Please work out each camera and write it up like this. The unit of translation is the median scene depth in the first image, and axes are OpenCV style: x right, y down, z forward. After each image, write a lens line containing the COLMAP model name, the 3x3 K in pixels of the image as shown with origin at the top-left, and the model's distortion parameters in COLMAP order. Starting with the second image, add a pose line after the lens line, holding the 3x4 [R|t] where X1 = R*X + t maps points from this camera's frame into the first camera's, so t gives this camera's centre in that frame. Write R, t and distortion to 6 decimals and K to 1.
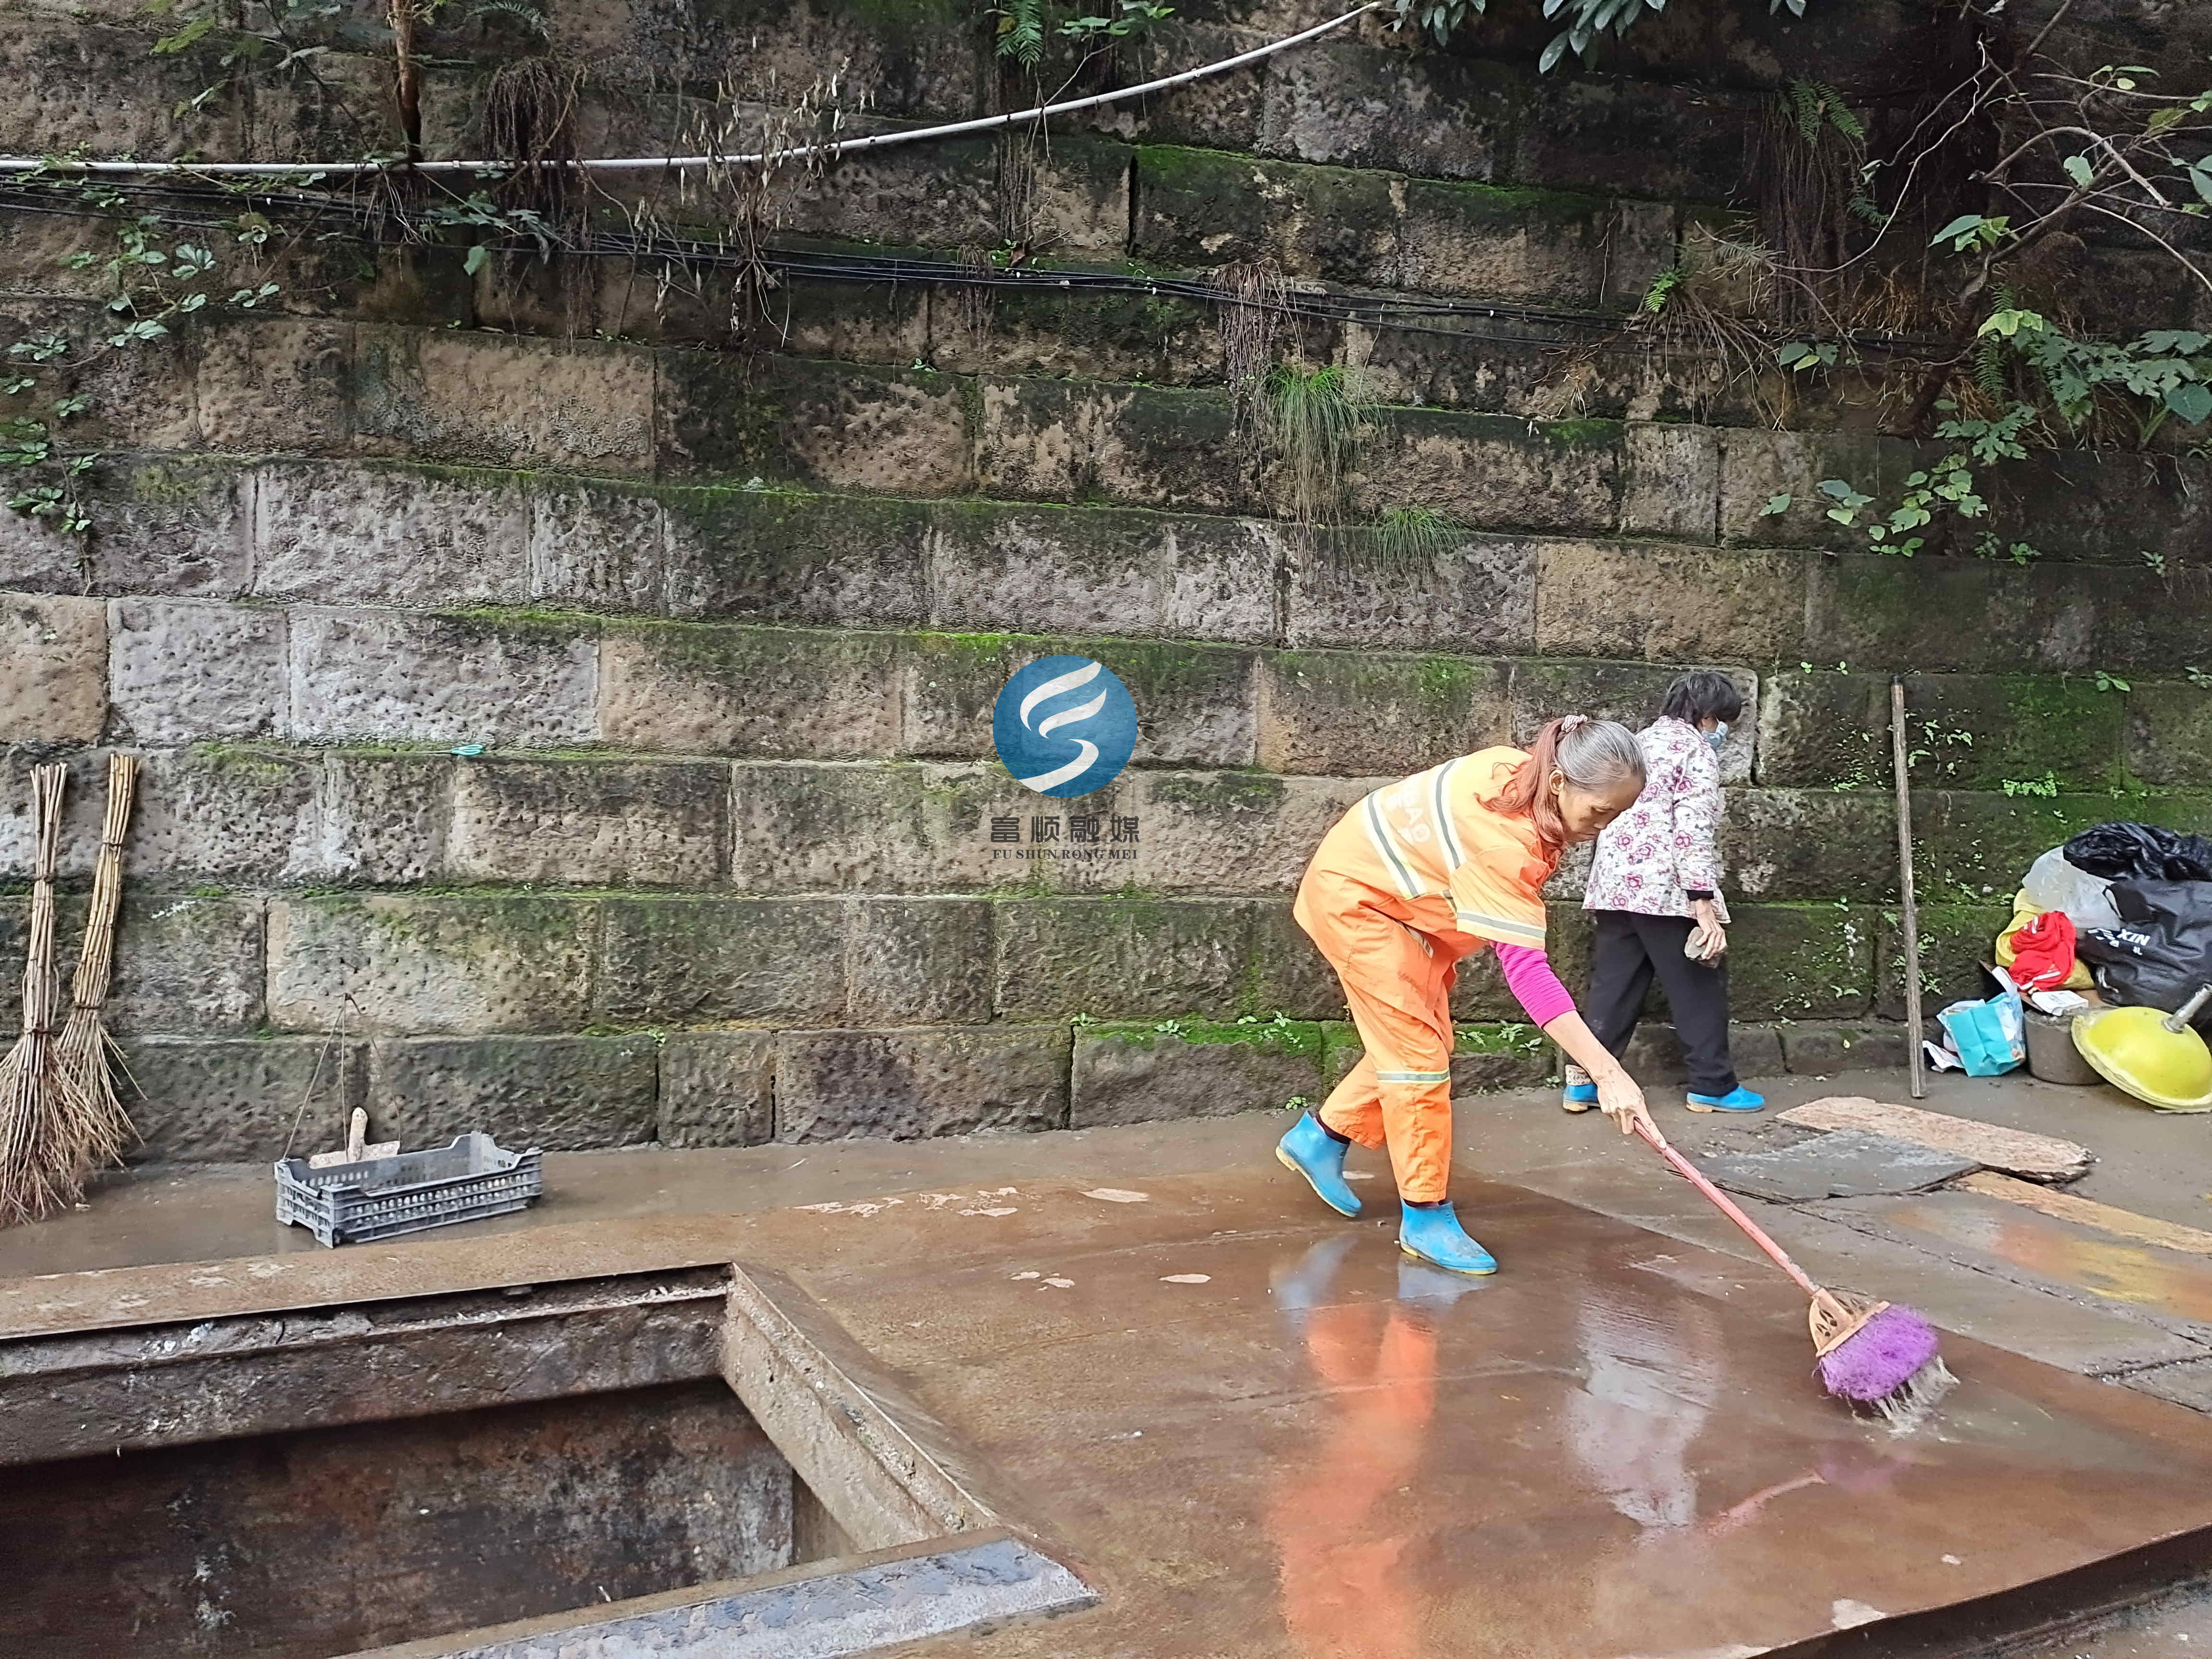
lens RADIAL K [[1670.1, 0, 1098.8], [0, 1670.1, 860.3], [0, 0, 1]] dist [0.067297, -0.057813]
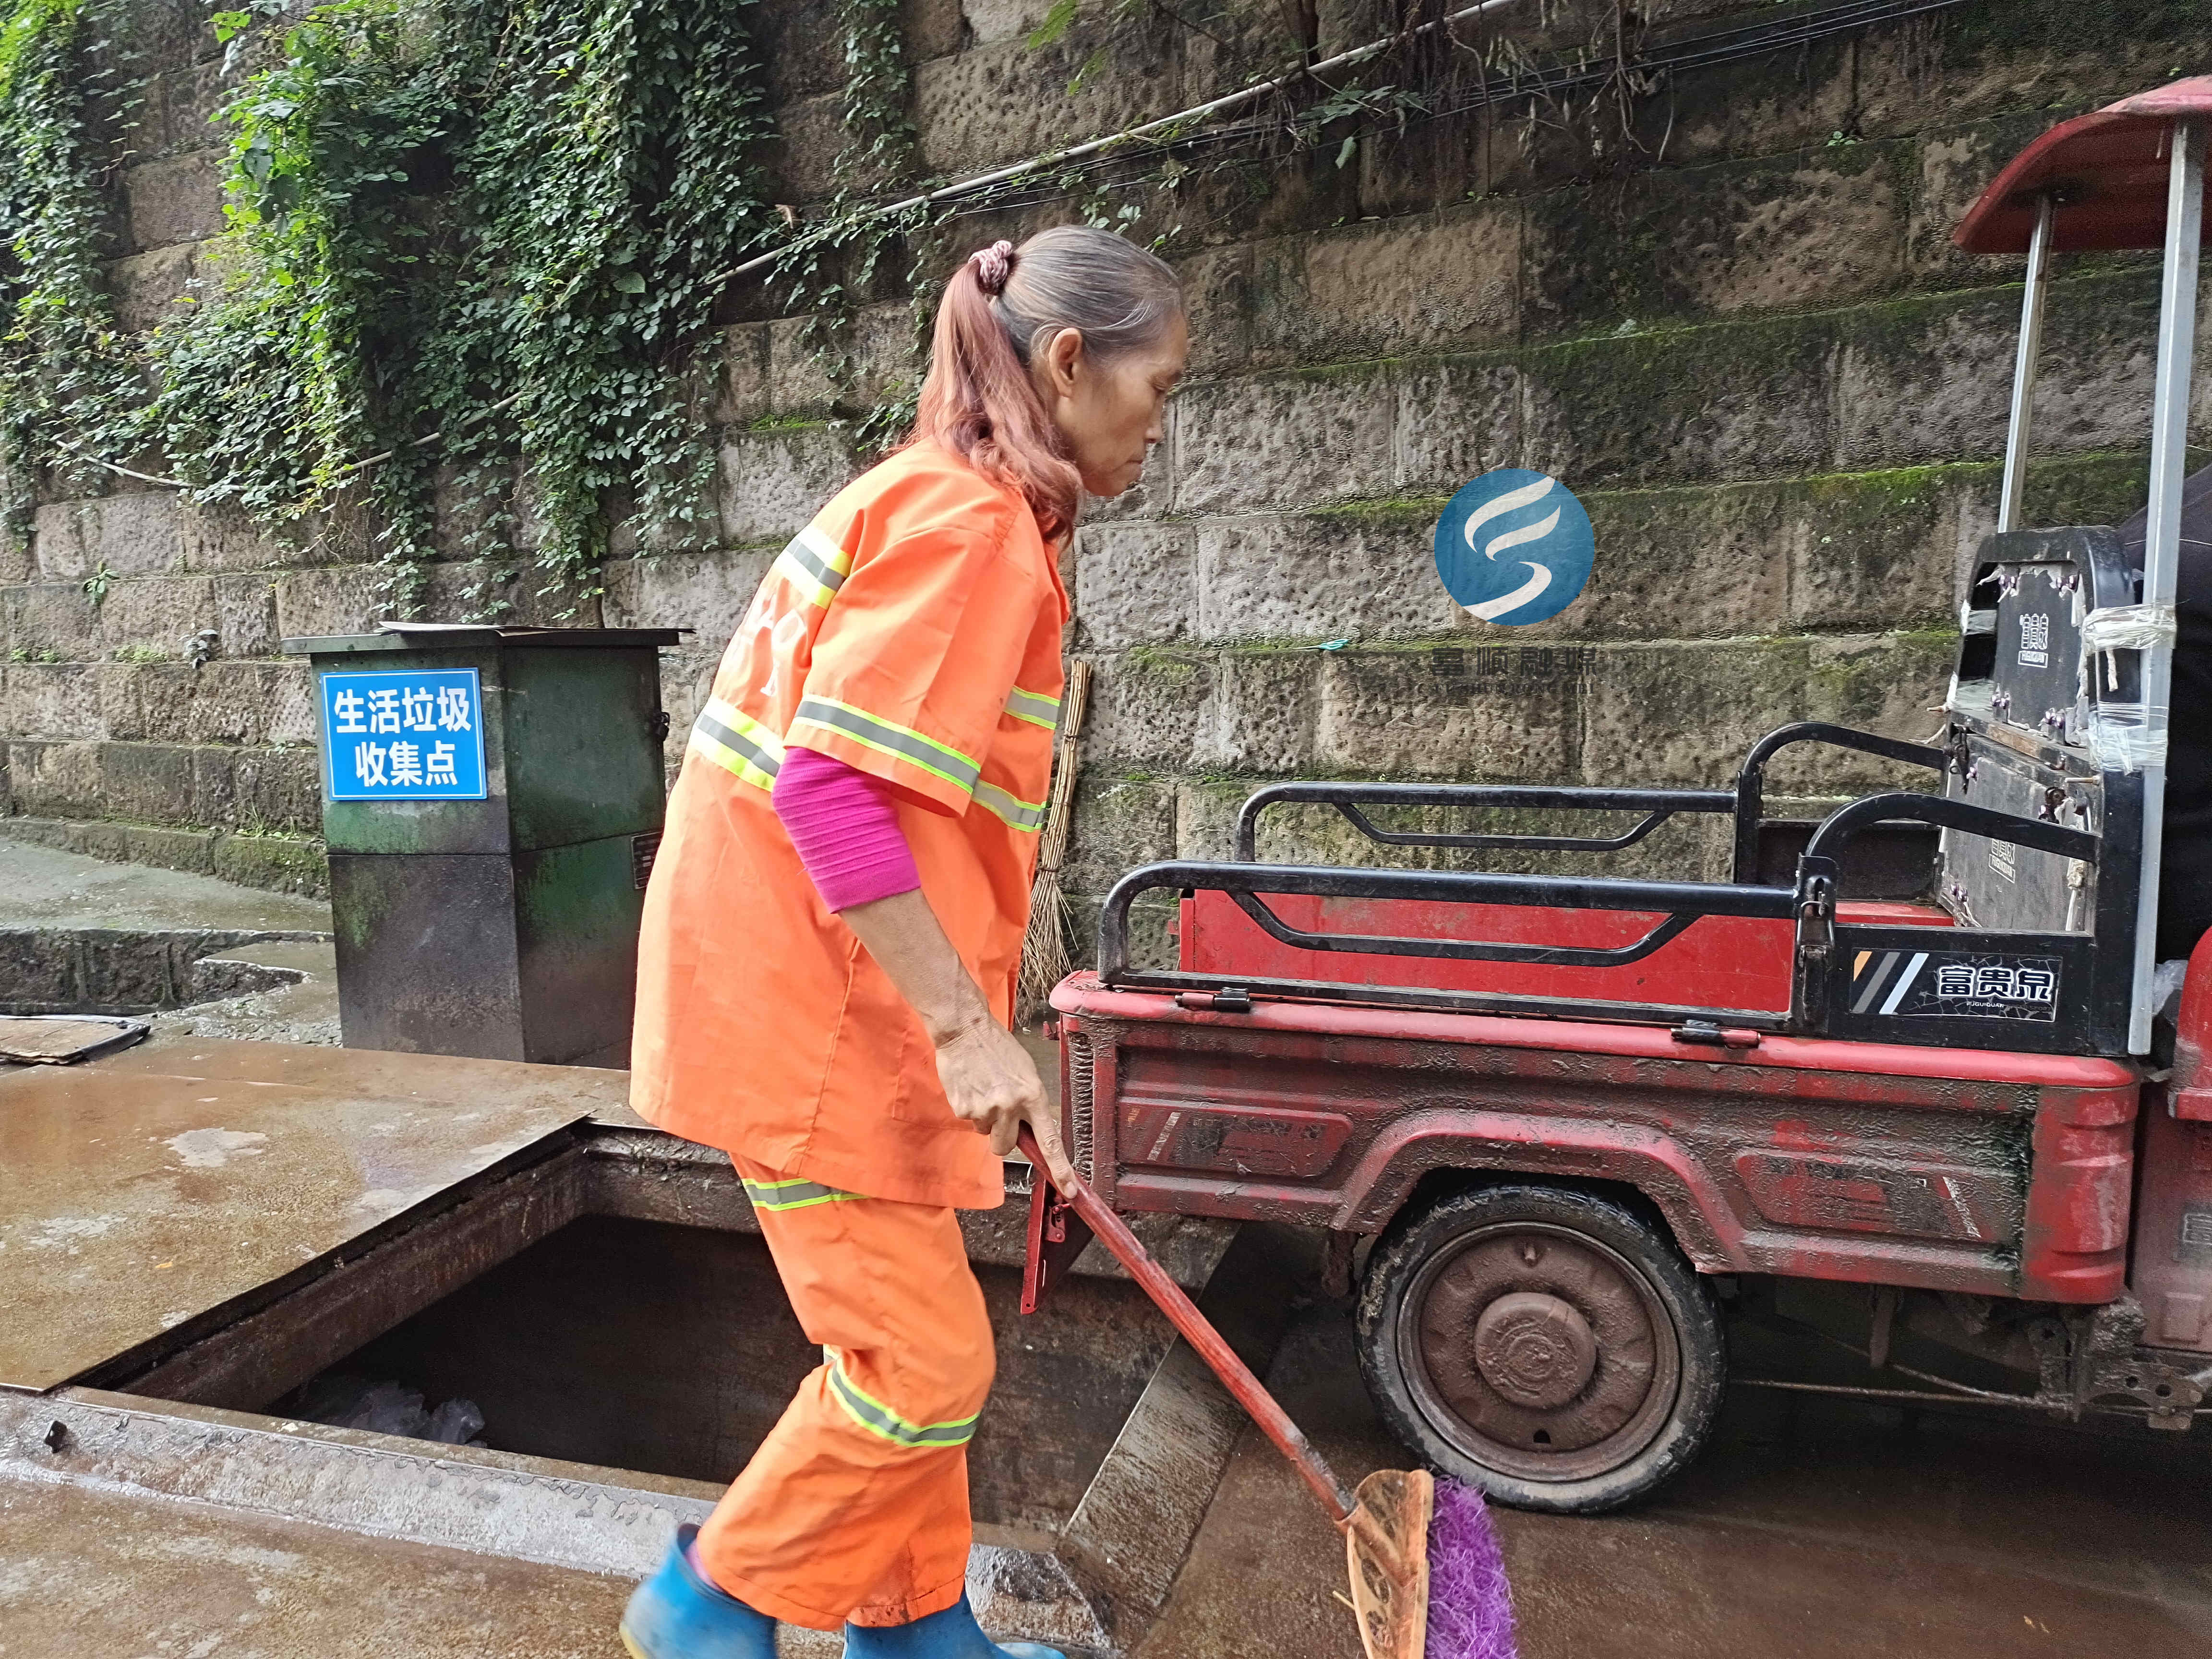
lens RADIAL K [[1670.1, 0, 1094.6], [0, 1670.1, 837.5], [0, 0, 1]] dist [0.067297, -0.057813]
pose [[0.707349, 0.047836, -0.705244, 0.249308], [0.001011, 0.997638, 0.068684, -0.017886], [0.706863, -0.049296, 0.705630, 0.166278]]
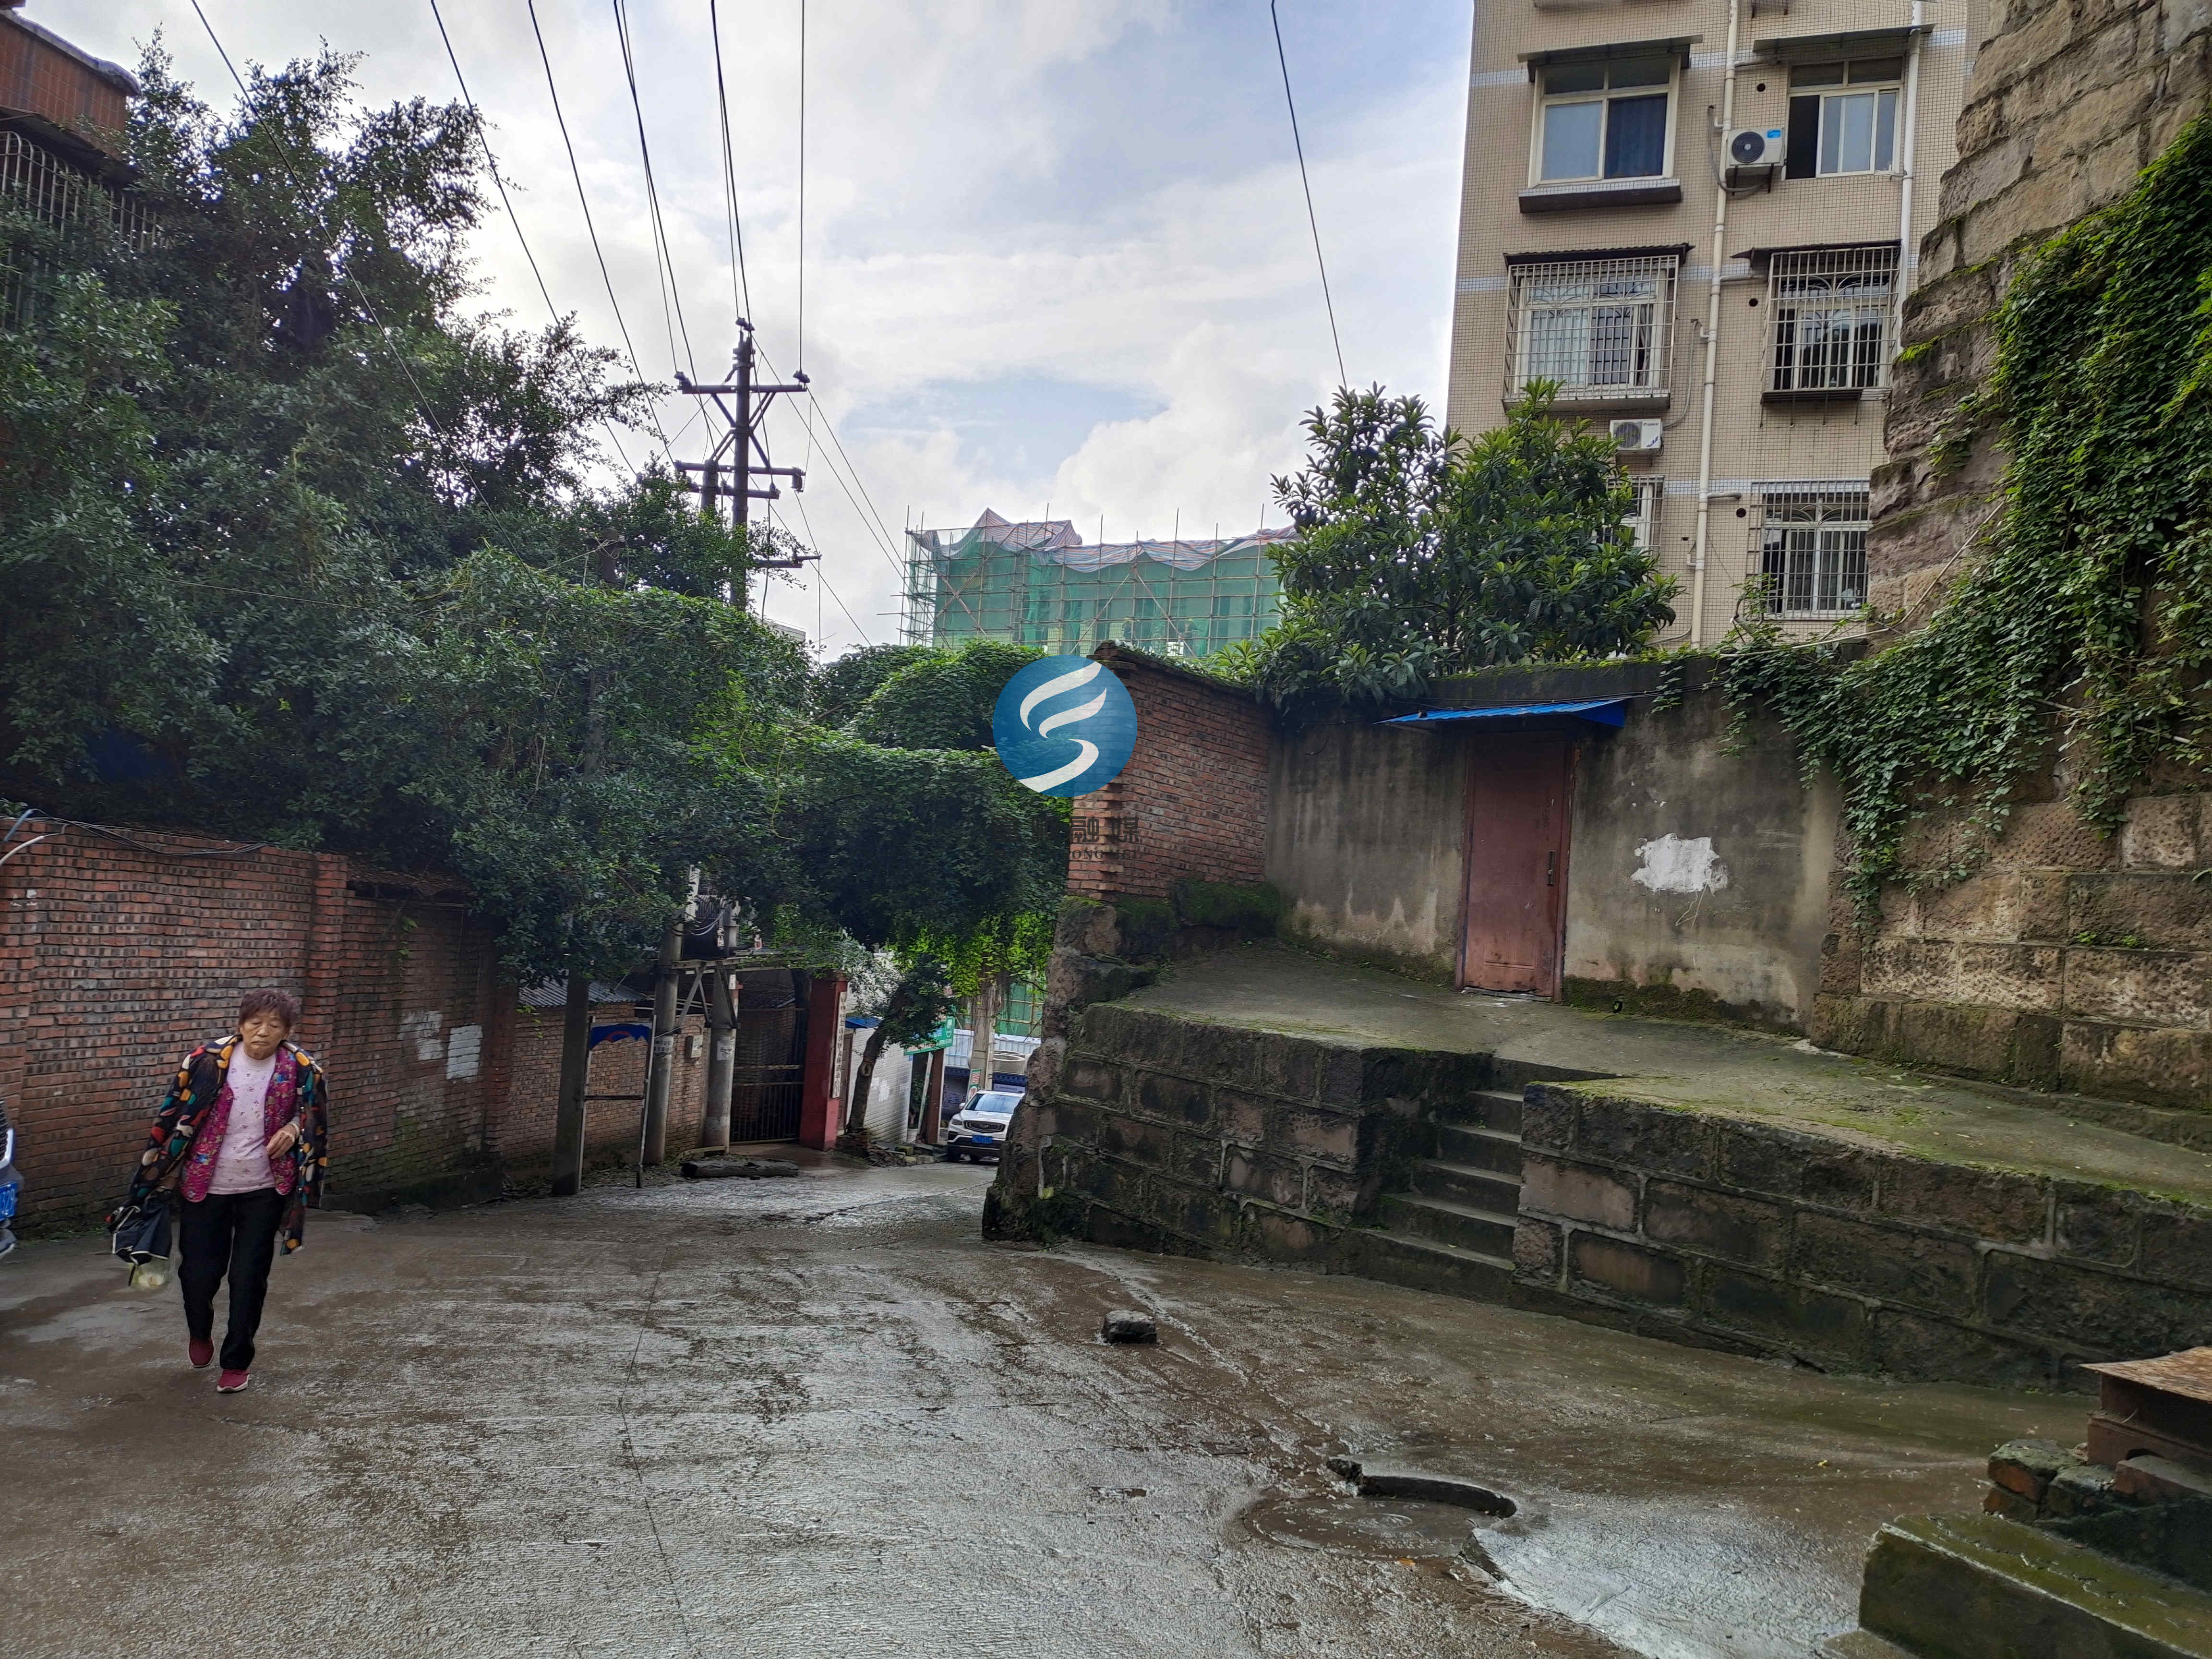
lens RADIAL K [[1670.1, 0, 1105.9], [0, 1670.1, 835.9], [0, 0, 1]] dist [0.067297, -0.057813]
pose [[0.030392, -0.064481, -0.997456, -0.006326], [-0.120723, 0.990375, -0.067701, 0.058308], [0.992221, 0.122474, 0.022315, -0.496663]]
